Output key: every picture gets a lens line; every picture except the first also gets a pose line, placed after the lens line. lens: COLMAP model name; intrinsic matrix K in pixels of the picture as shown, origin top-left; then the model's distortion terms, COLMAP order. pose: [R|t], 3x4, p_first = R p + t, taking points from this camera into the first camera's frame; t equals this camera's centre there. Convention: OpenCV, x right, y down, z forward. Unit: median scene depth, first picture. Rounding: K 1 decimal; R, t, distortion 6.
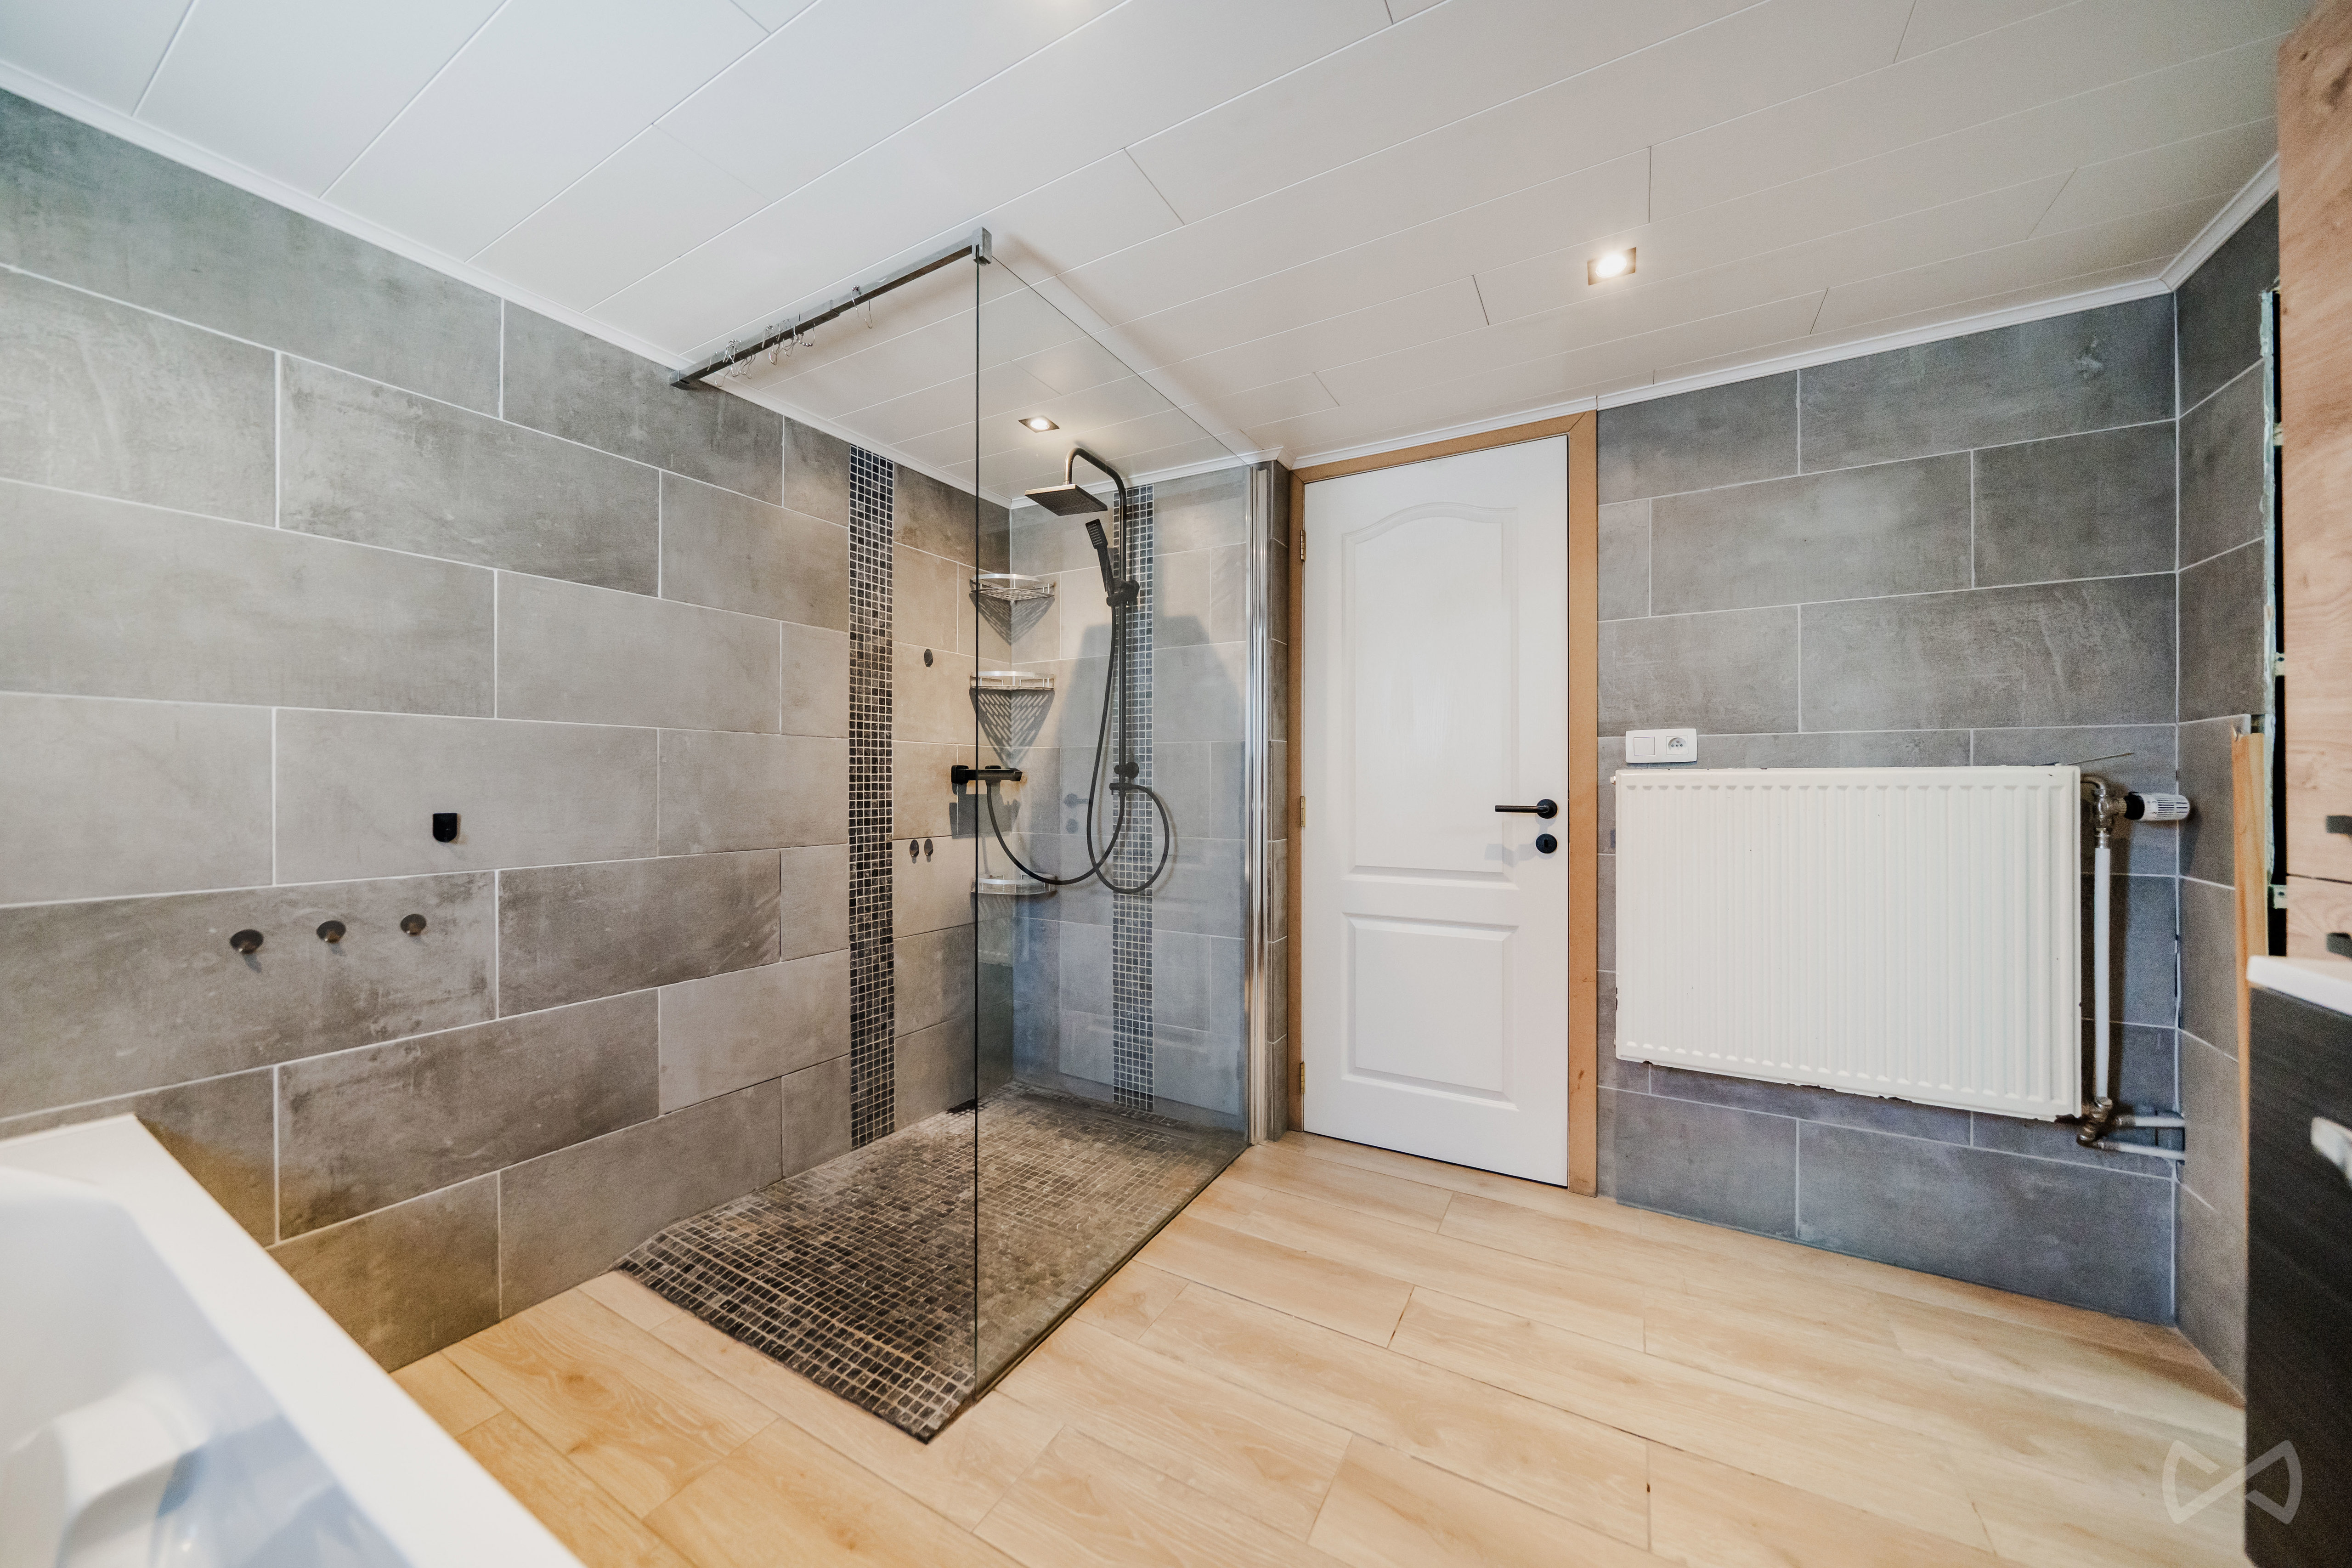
lens RADIAL K [[805.0, 0, 1179.3], [0, 805.0, 772.6], [0, 0, 1]] dist [-0.001103, -0.000135]
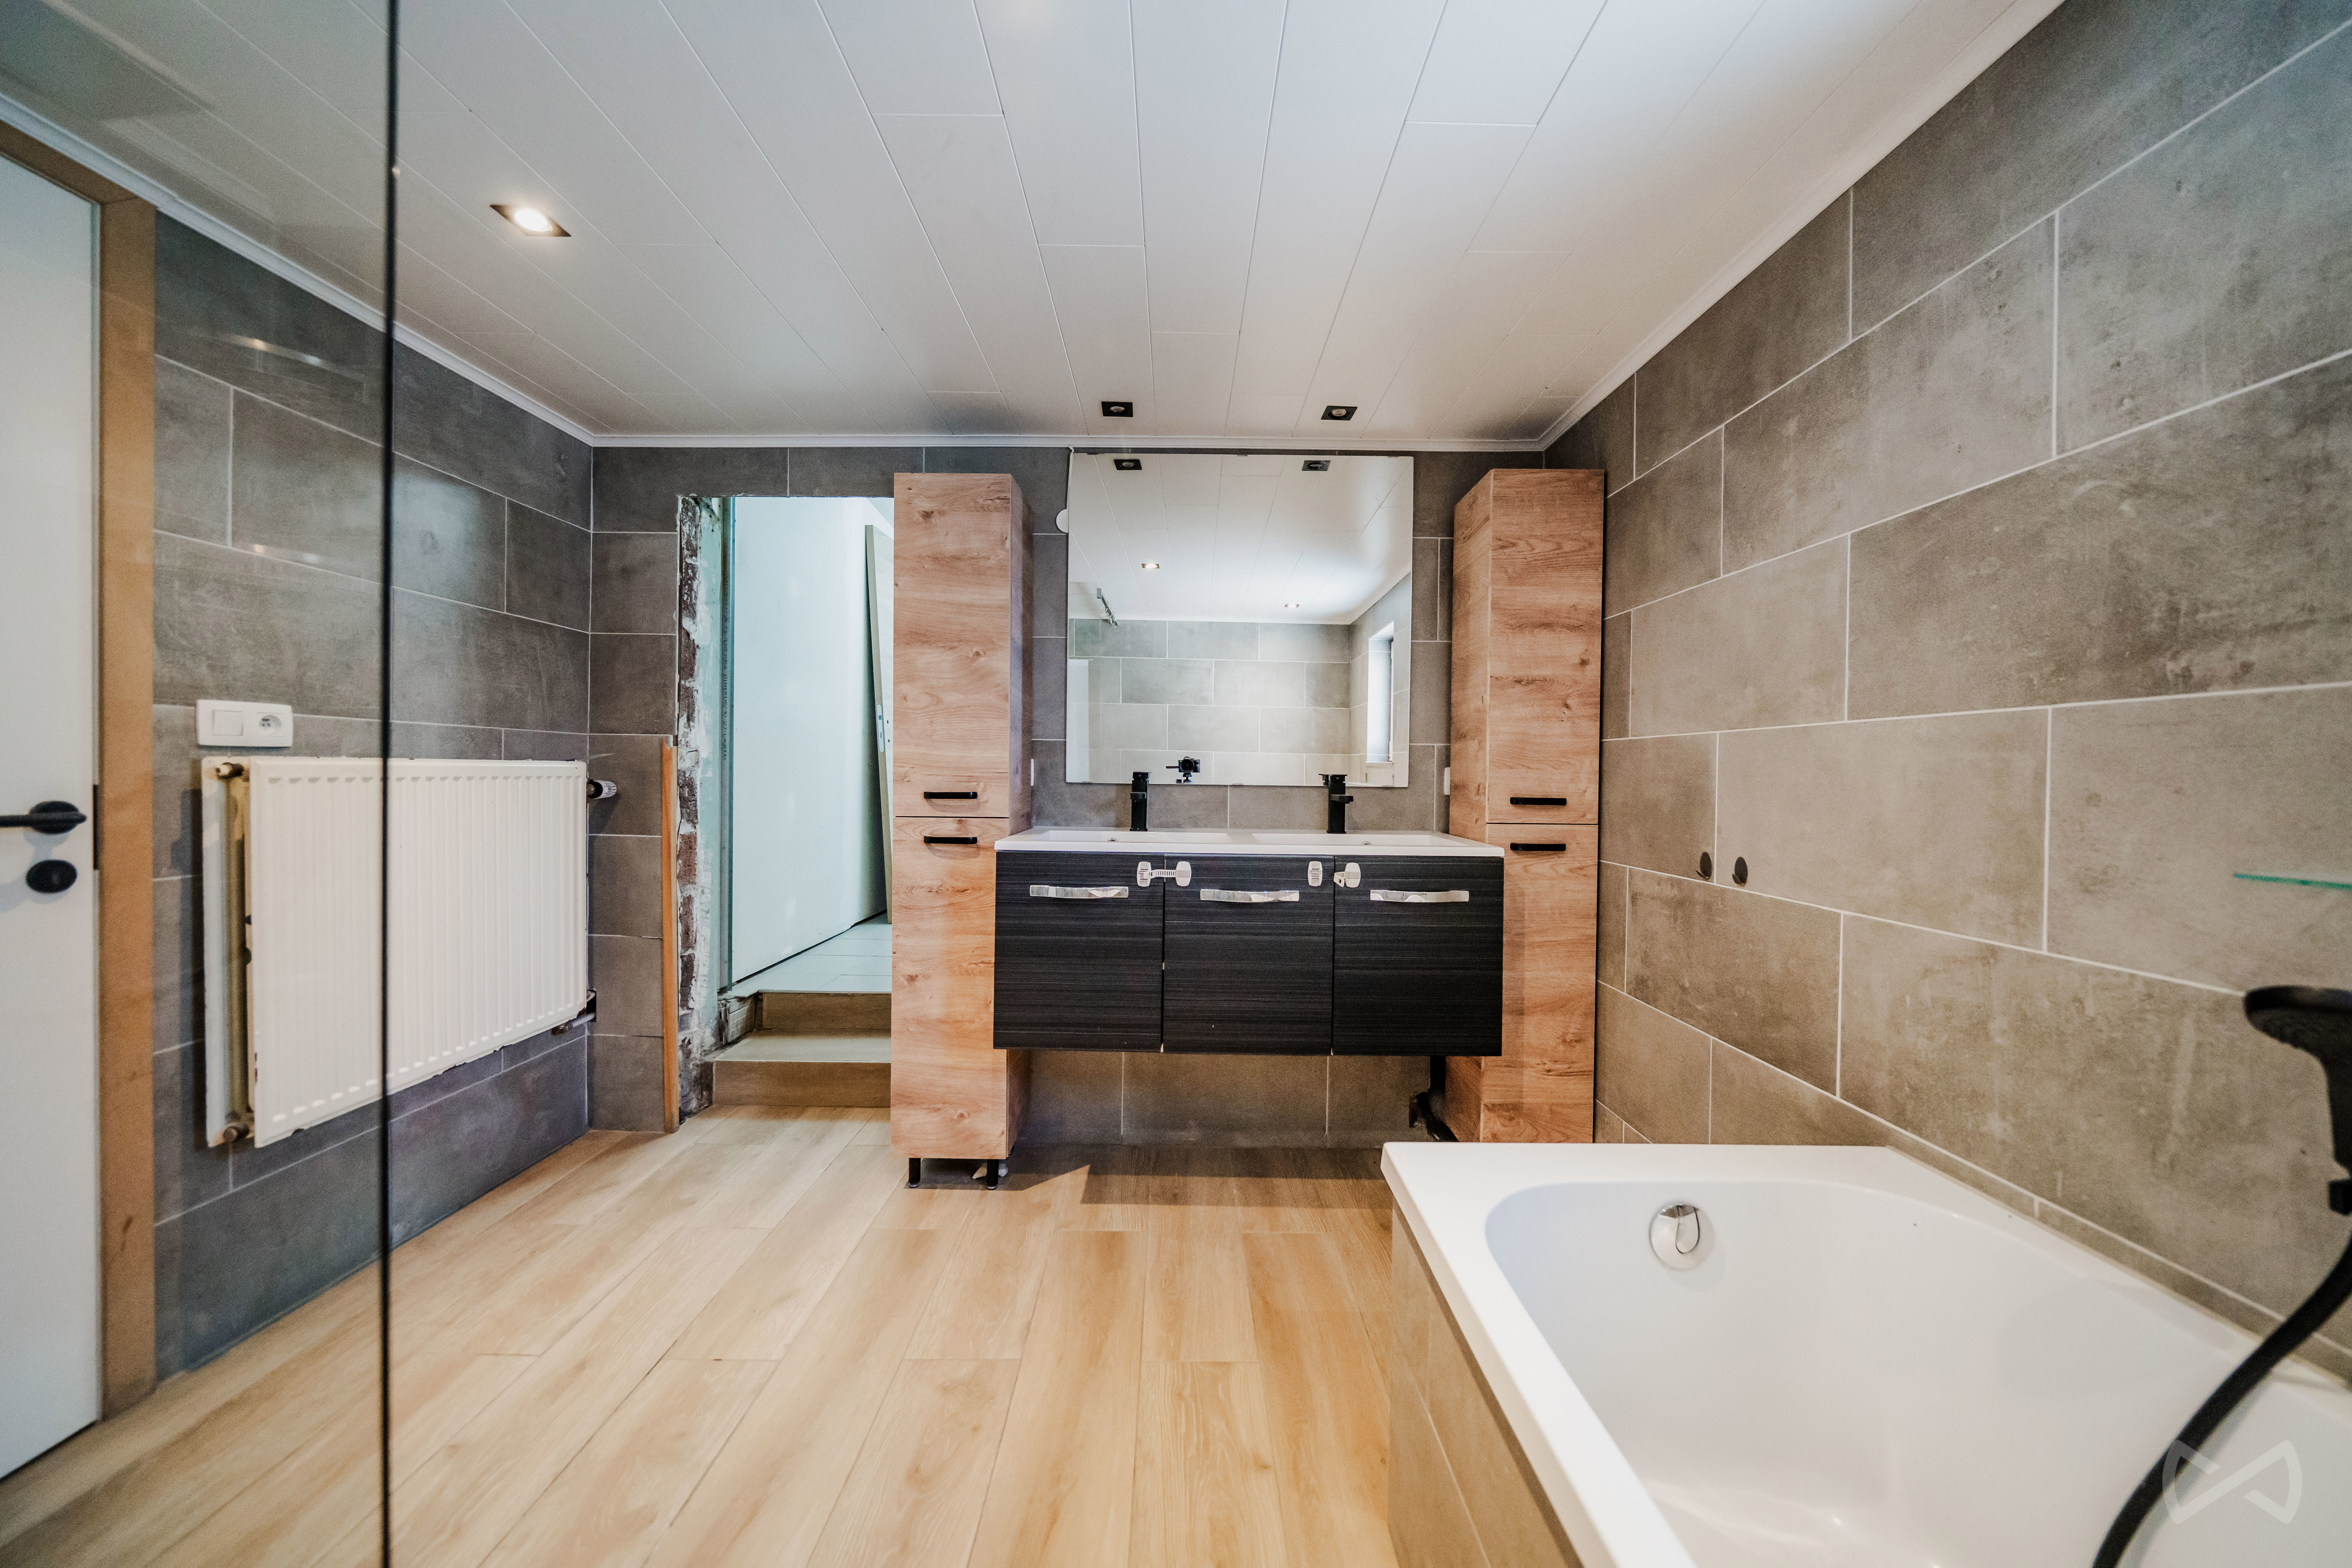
lens RADIAL K [[805.0, 0, 1179.3], [0, 805.0, 772.6], [0, 0, 1]] dist [-0.001103, -0.000135]
pose [[-0.493738, -0.007914, 0.869574, -0.548798], [-0.026511, 0.999631, -0.005955, -0.007320], [-0.869206, -0.025994, -0.493766, 0.684496]]
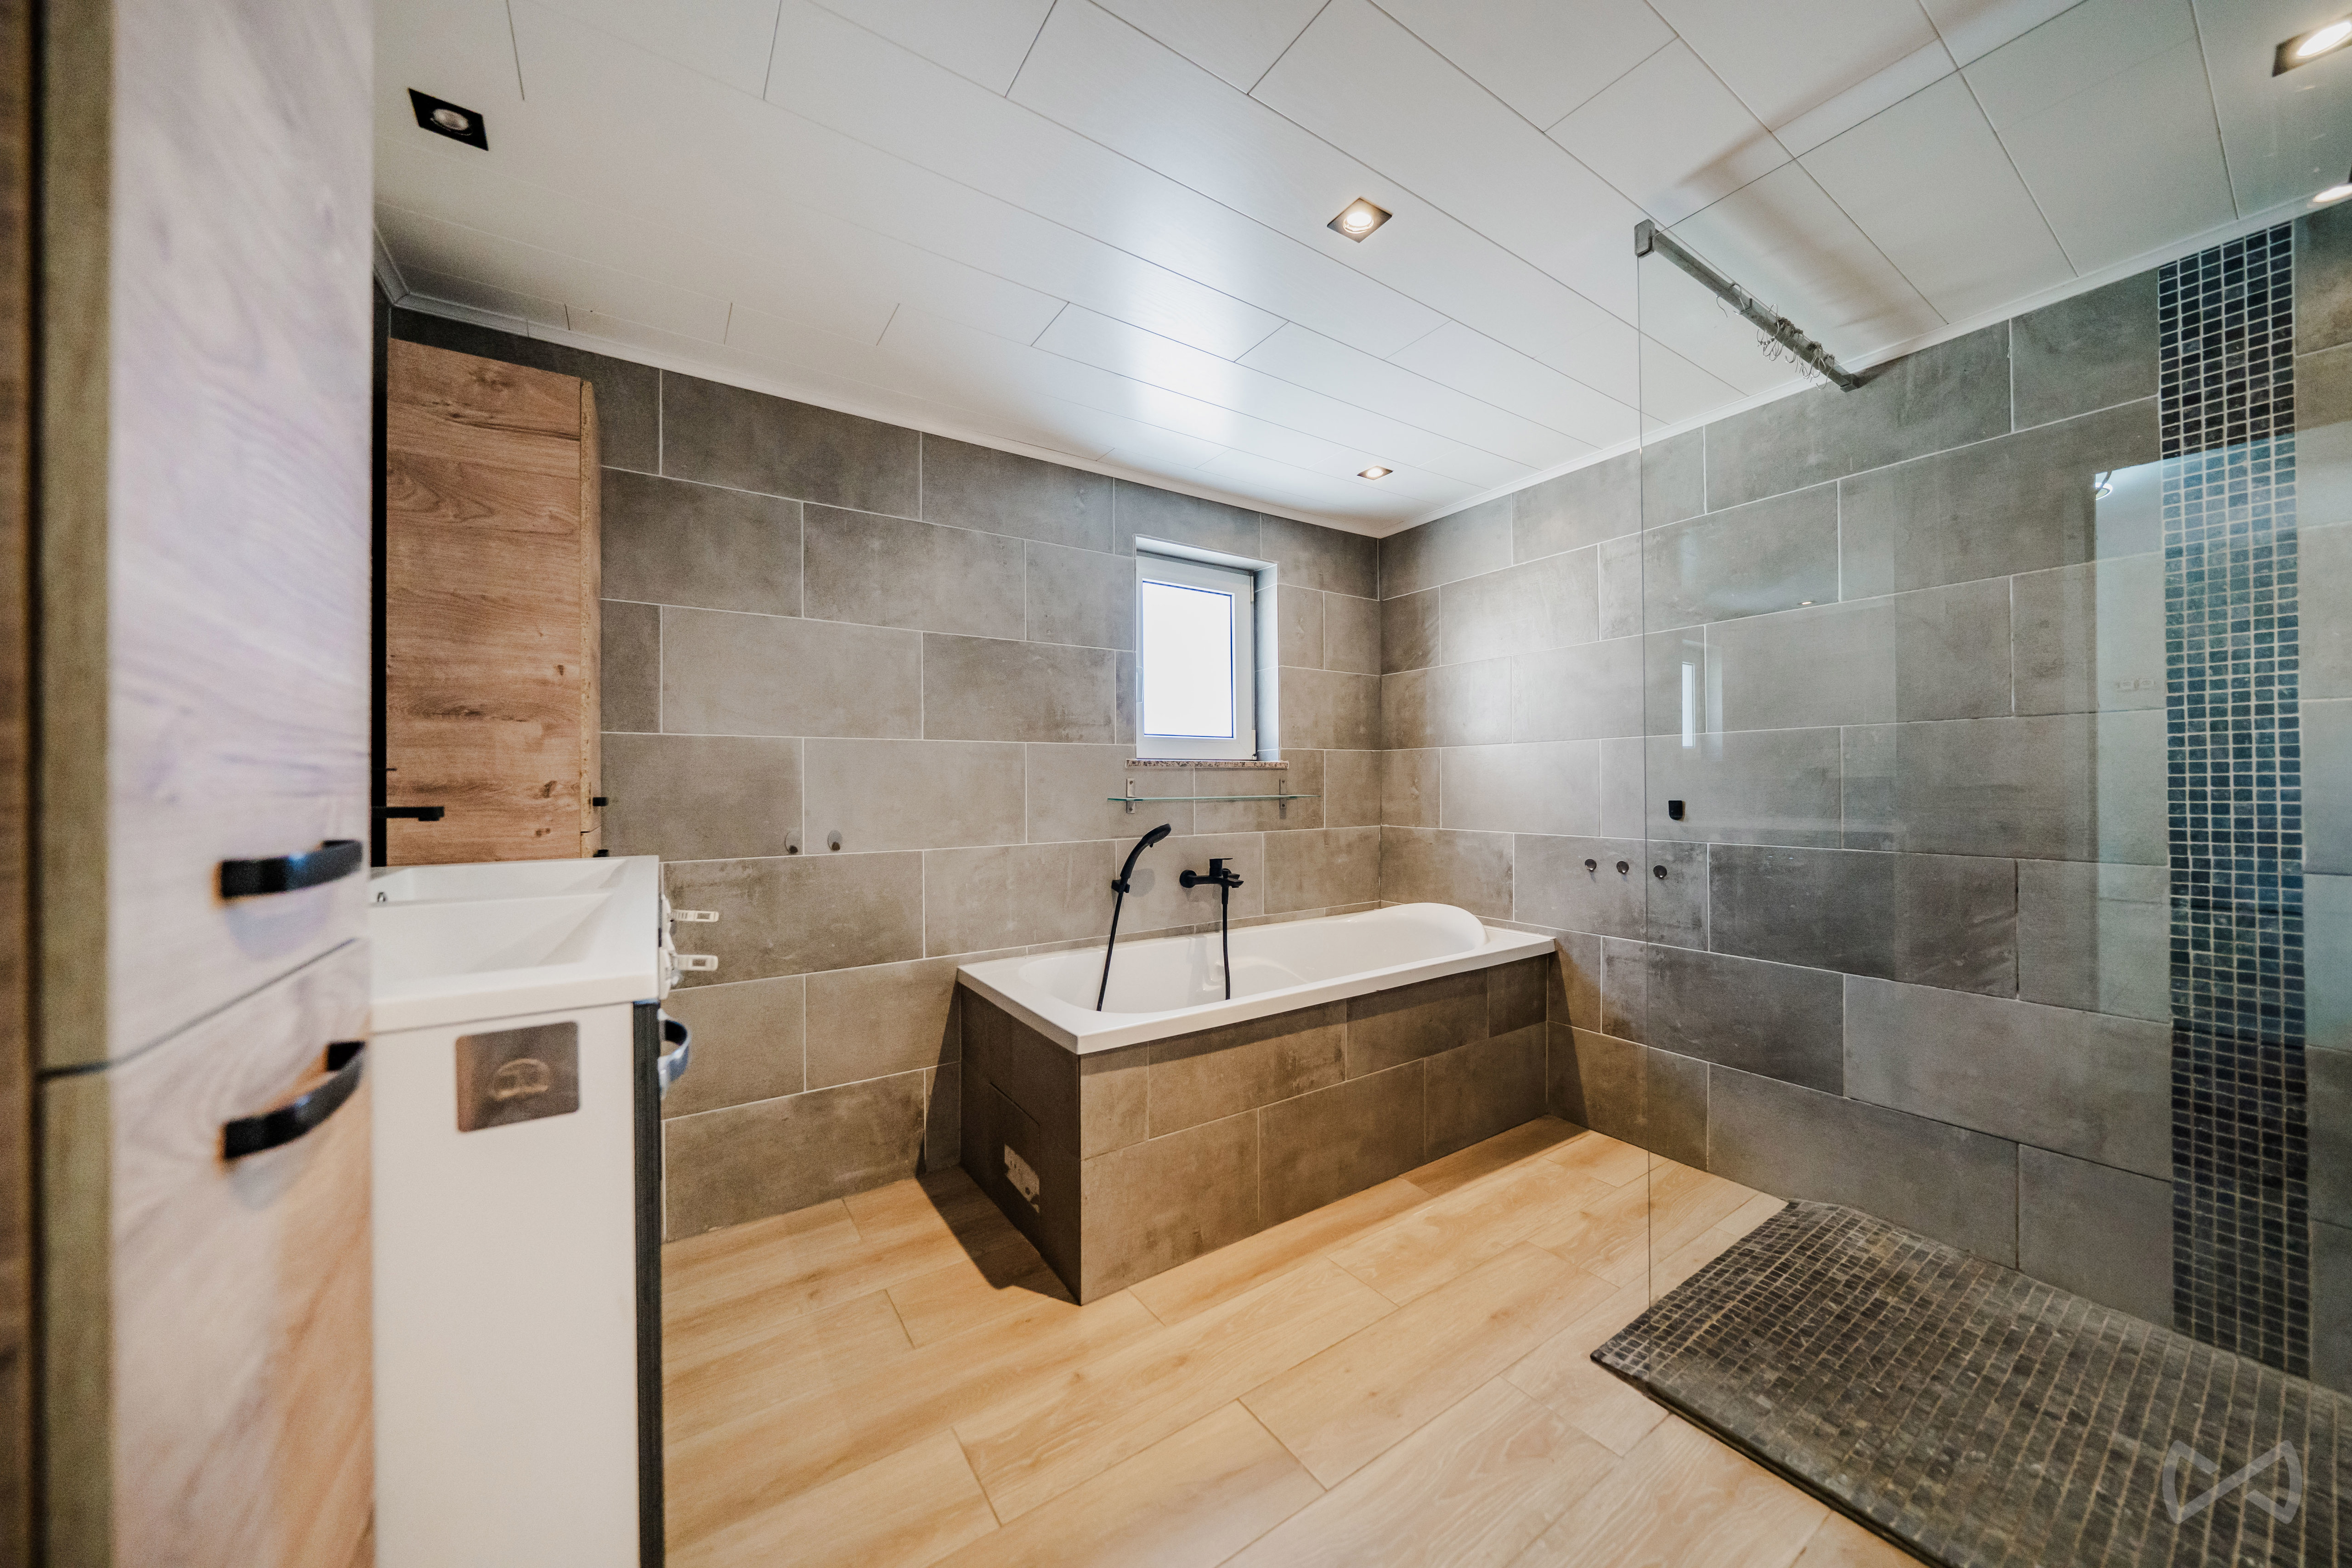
lens RADIAL K [[811.1, 0, 1180.8], [0, 811.1, 766.3], [0, 0, 1]] dist [0.000425, -0.000022]
pose [[-0.444338, -0.016730, -0.895703, 0.706188], [0.019284, 0.999415, -0.028233, 0.010745], [0.895652, -0.029818, -0.443756, 0.724640]]
